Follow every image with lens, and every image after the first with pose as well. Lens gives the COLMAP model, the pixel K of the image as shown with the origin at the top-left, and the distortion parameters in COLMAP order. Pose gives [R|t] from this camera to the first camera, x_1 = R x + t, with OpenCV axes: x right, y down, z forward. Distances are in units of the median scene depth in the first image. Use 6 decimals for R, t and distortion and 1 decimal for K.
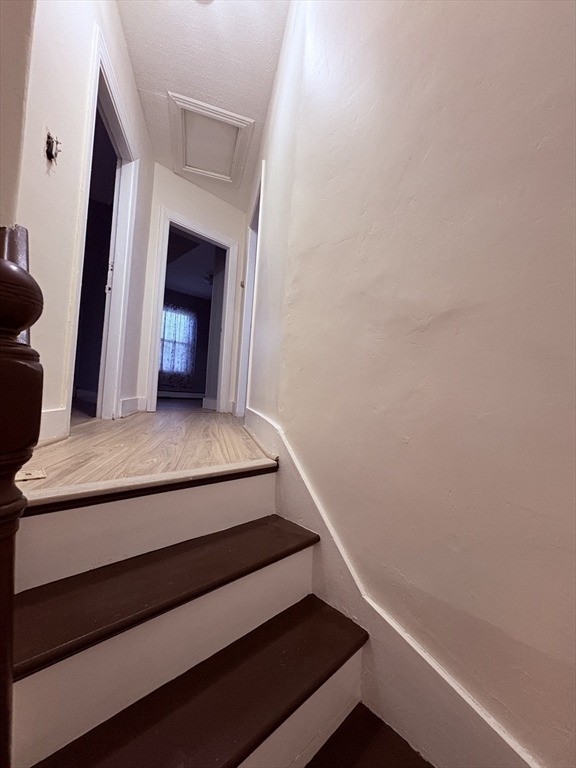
lens RADIAL K [[309.3, 0, 288.0], [0, 309.3, 383.7], [0, 0, 1]] dist [0.009651, 0.000048]
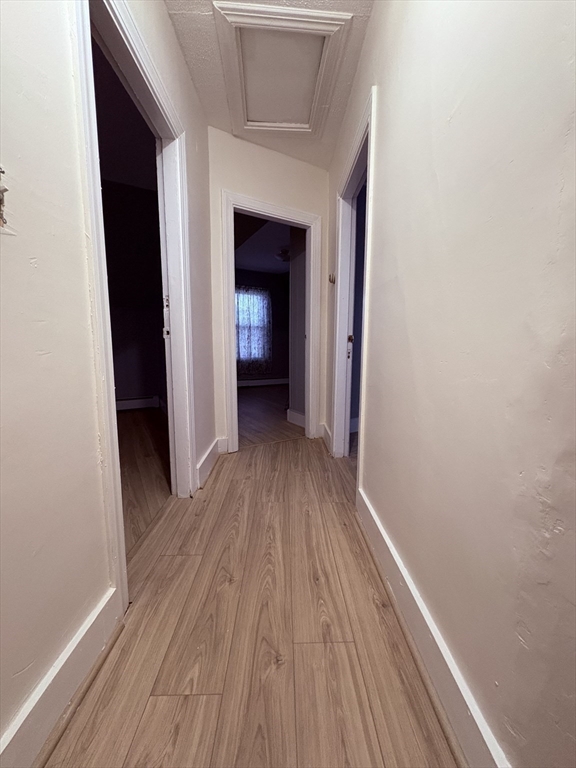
lens RADIAL K [[309.3, 0, 287.9], [0, 309.3, 382.3], [0, 0, 1]] dist [0.009651, 0.000048]
pose [[0.970846, -0.032170, -0.237537, -0.069403], [0.066408, 0.988263, 0.137574, -0.158424], [0.230323, -0.149337, 0.961587, 0.192079]]
